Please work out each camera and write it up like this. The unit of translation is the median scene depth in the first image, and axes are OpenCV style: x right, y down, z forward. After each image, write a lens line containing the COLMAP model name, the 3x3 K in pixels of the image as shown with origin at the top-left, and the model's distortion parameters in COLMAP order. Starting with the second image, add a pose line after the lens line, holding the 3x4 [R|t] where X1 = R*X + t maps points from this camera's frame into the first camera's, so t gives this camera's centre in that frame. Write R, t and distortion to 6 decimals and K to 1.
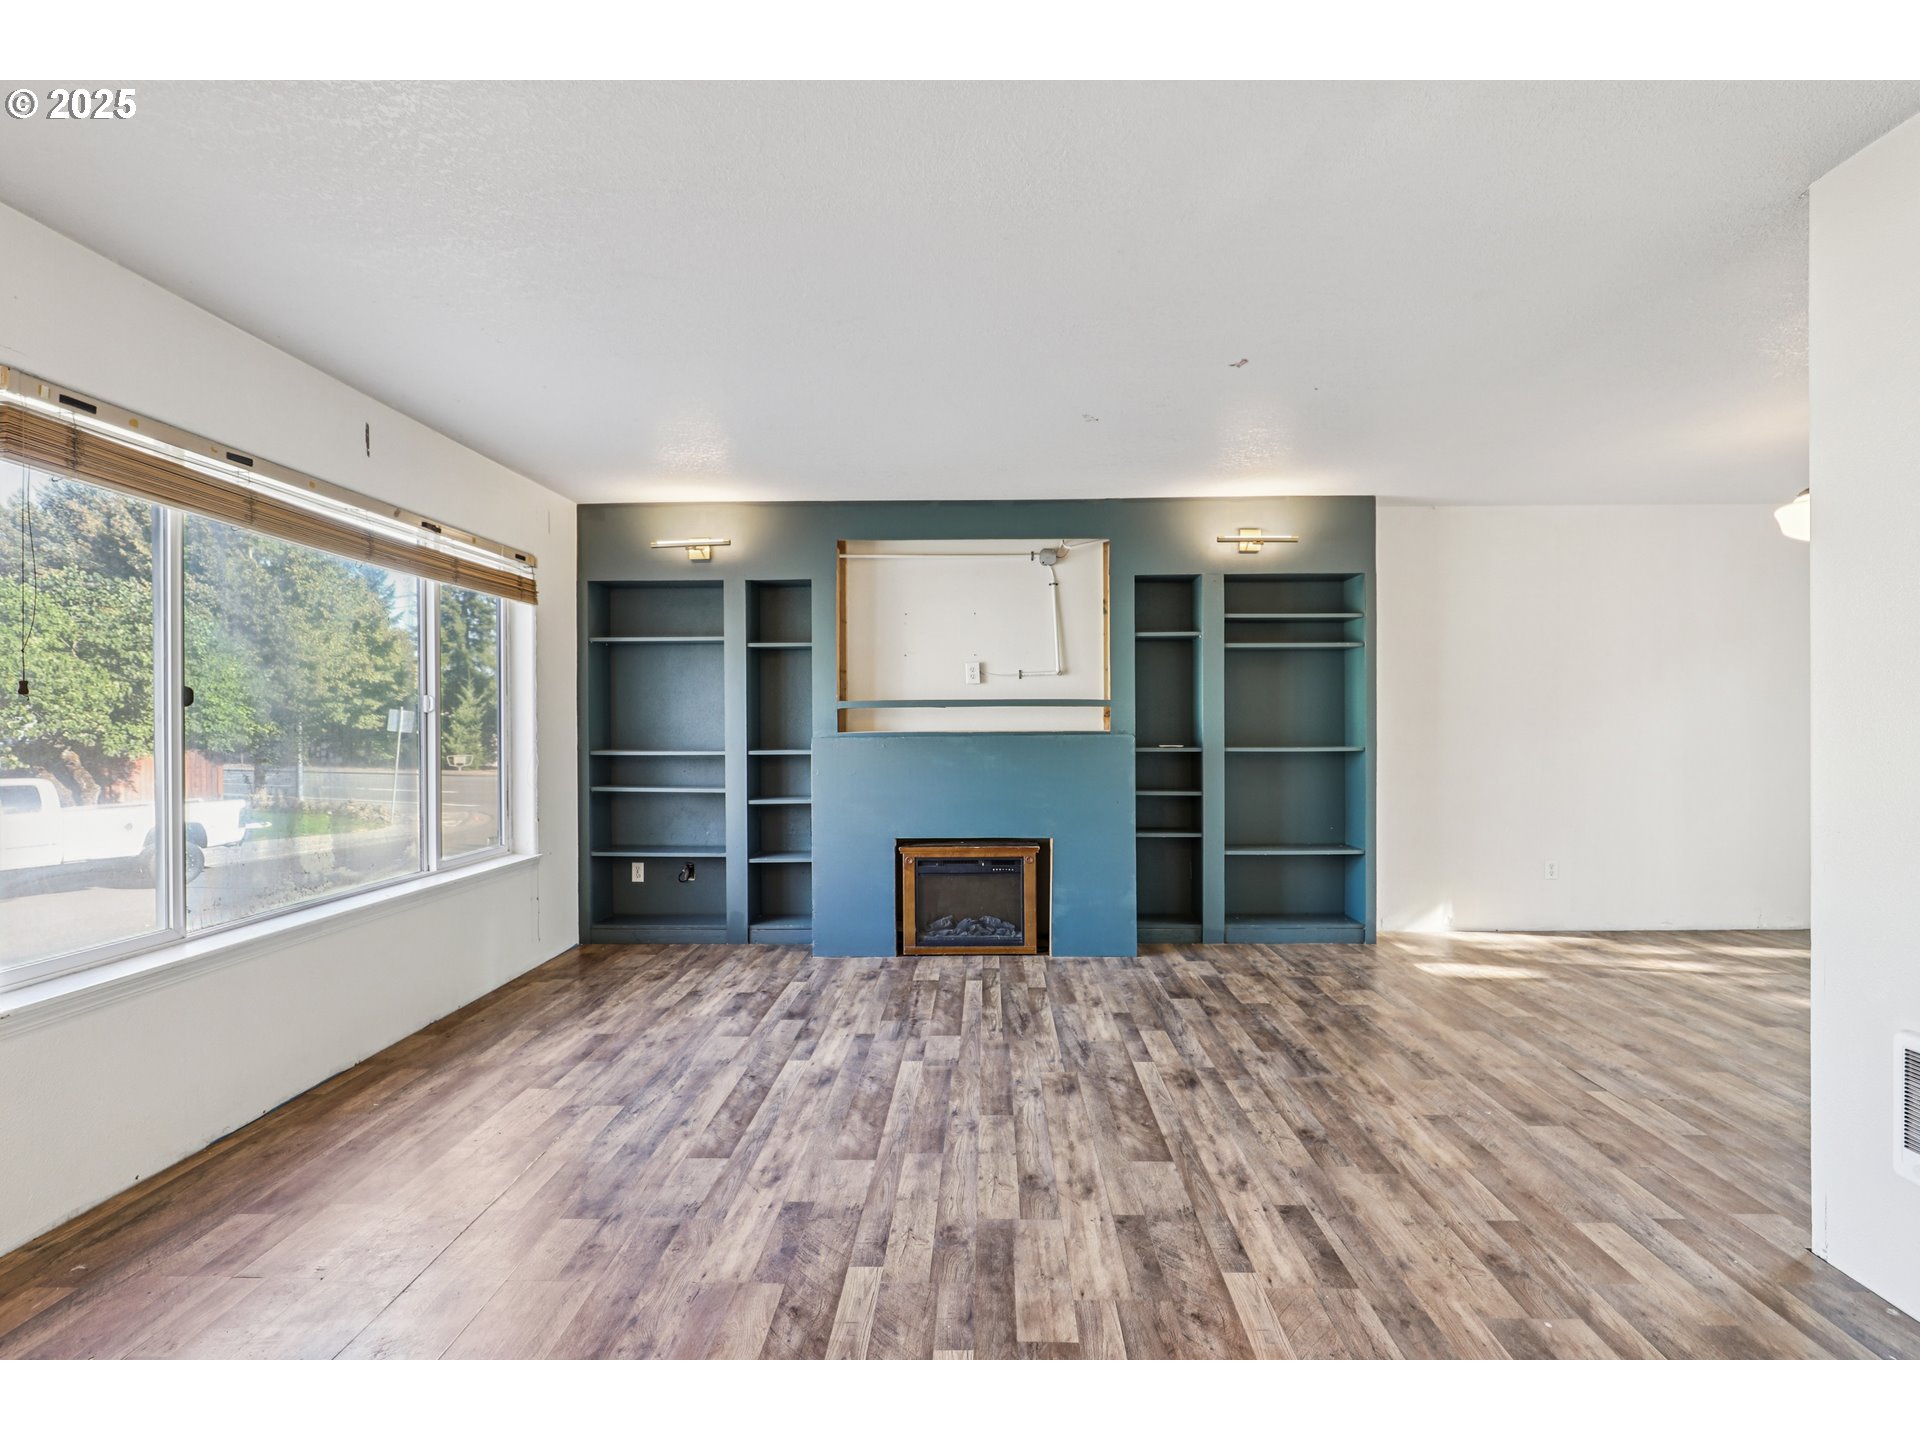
lens RADIAL K [[888.1, 0, 974.3], [0, 888.1, 718.1], [0, 0, 1]] dist [-0.014443, 0.000430]
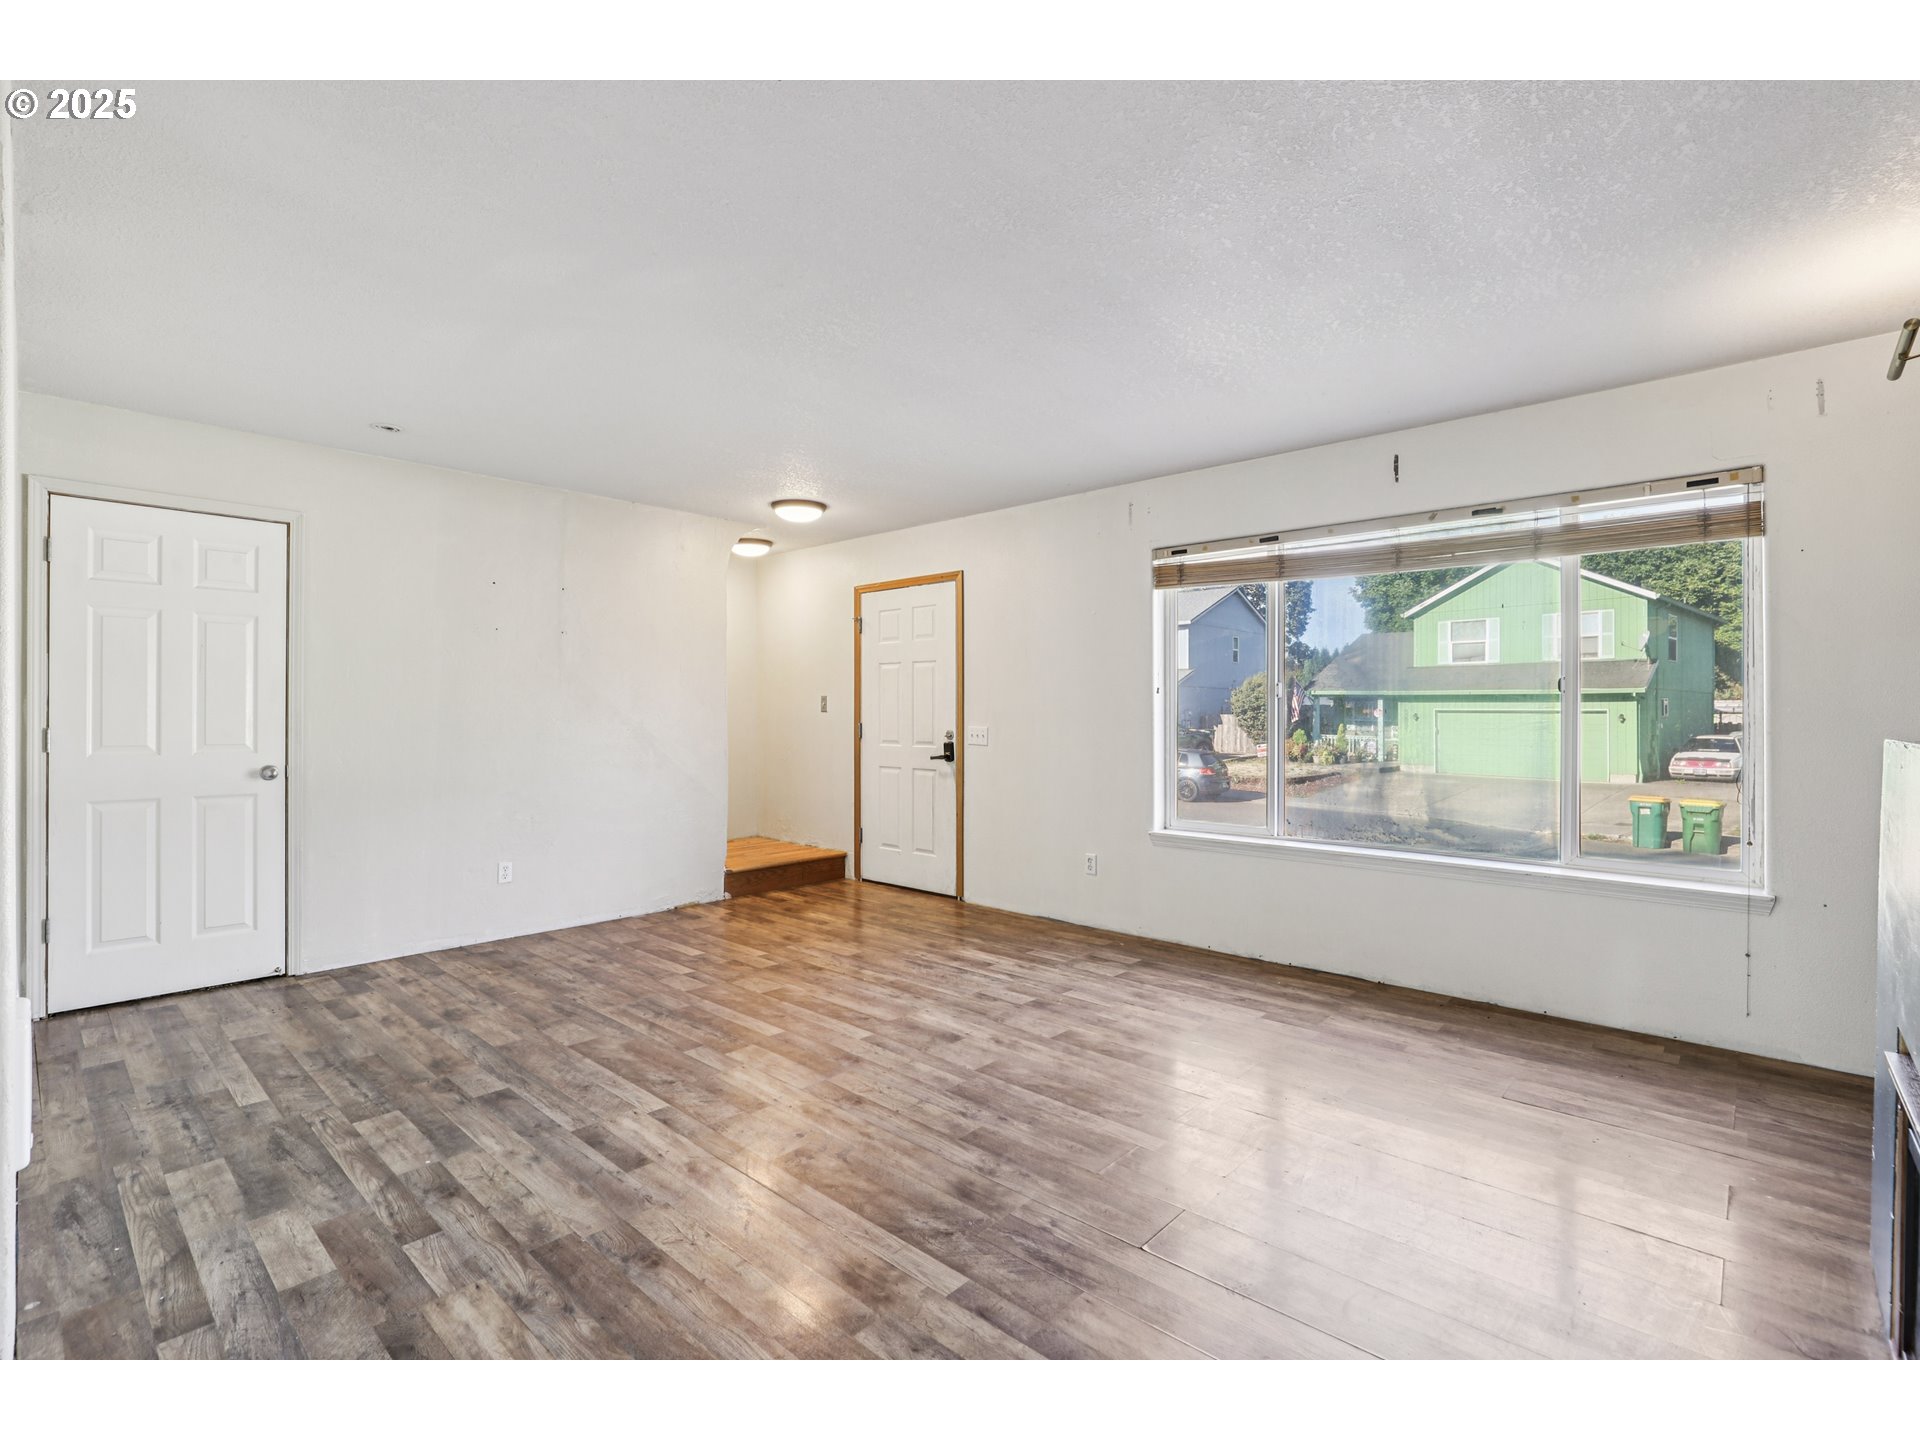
lens RADIAL K [[888.1, 0, 953.7], [0, 888.1, 726.0], [0, 0, 1]] dist [-0.014443, 0.000430]
pose [[-0.666546, 0.014778, -0.745318, 0.866678], [0.004808, 0.999868, 0.015526, 0.015913], [0.745449, 0.006765, -0.666529, 1.936570]]
